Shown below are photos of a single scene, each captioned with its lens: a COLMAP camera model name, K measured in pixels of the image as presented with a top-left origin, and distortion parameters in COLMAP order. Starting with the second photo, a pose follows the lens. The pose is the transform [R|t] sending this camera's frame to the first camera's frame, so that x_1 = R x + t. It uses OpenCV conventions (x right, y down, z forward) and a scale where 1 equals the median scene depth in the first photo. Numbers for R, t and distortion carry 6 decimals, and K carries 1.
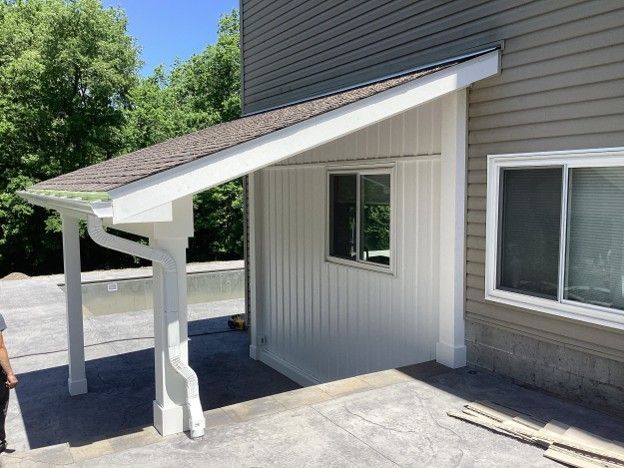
lens RADIAL K [[560.6, 0, 317.6], [0, 560.6, 234.1], [0, 0, 1]] dist [0.043136, 0.000349]
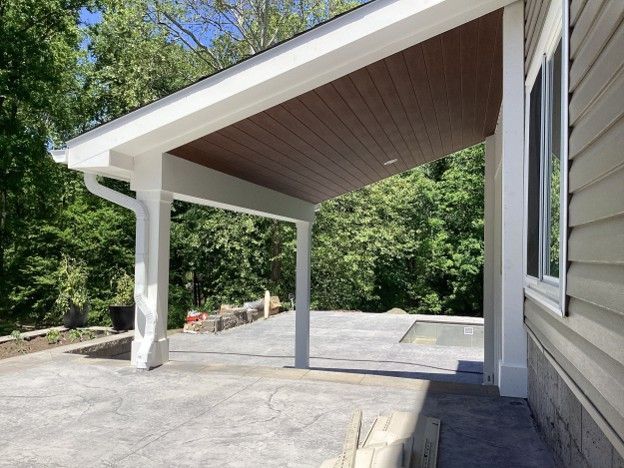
lens RADIAL K [[560.6, 0, 316.2], [0, 560.6, 235.8], [0, 0, 1]] dist [0.043136, 0.000349]
pose [[0.691433, -0.005008, -0.722424, 0.667486], [-0.083837, 0.992664, -0.087123, 0.140002], [0.717560, 0.120806, 0.685940, 0.382084]]
